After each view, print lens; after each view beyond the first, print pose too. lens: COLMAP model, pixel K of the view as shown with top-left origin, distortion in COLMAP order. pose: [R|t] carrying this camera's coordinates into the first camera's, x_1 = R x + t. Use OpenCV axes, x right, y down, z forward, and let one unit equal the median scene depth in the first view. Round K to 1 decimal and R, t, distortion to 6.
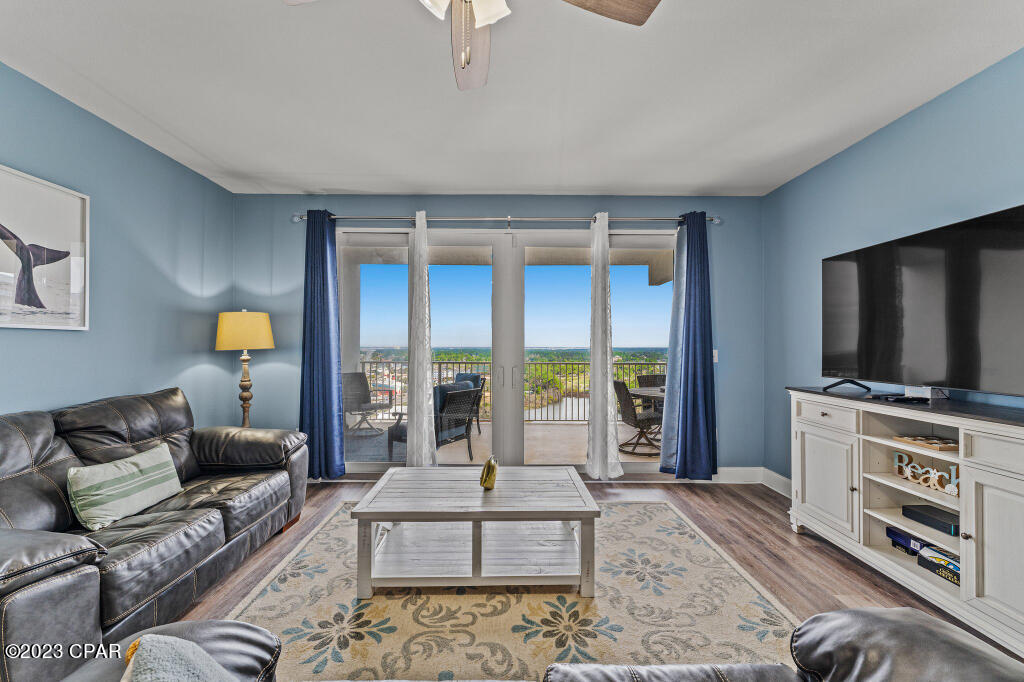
lens RADIAL K [[412.6, 0, 506.9], [0, 412.6, 343.0], [0, 0, 1]] dist [0.003776, 0.000073]
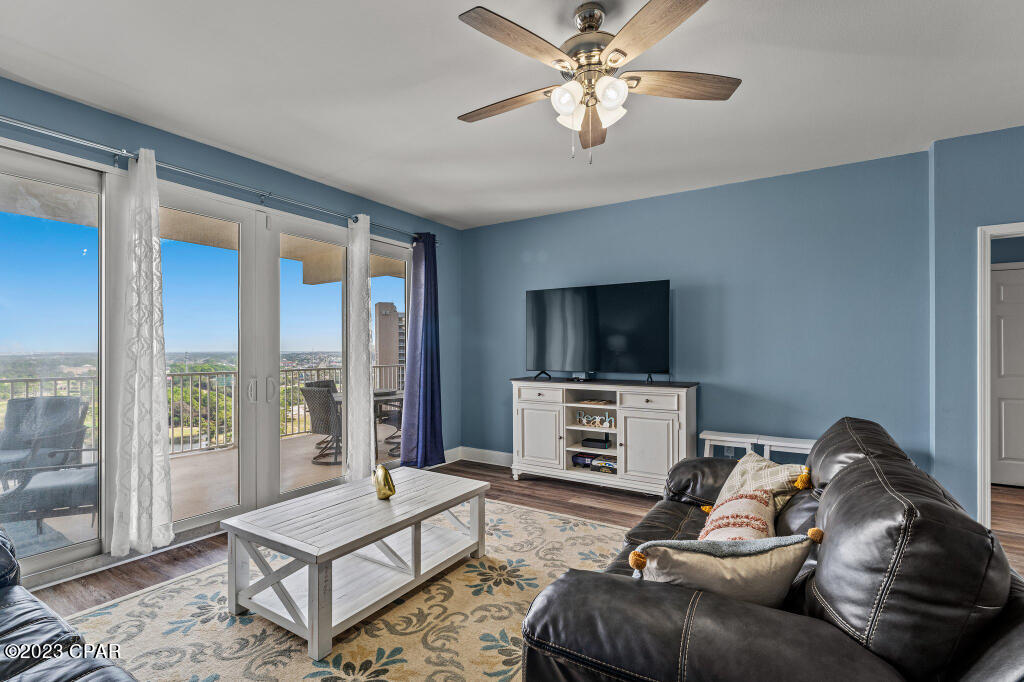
lens RADIAL K [[474.2, 0, 509.4], [0, 474.2, 346.5], [0, 0, 1]] dist [0.004760, 0.000709]
pose [[0.549024, 0.000263, 0.835806, -0.862000], [-0.001027, 0.999999, 0.000360, -0.005708], [-0.835806, -0.001056, 0.549024, 0.151718]]
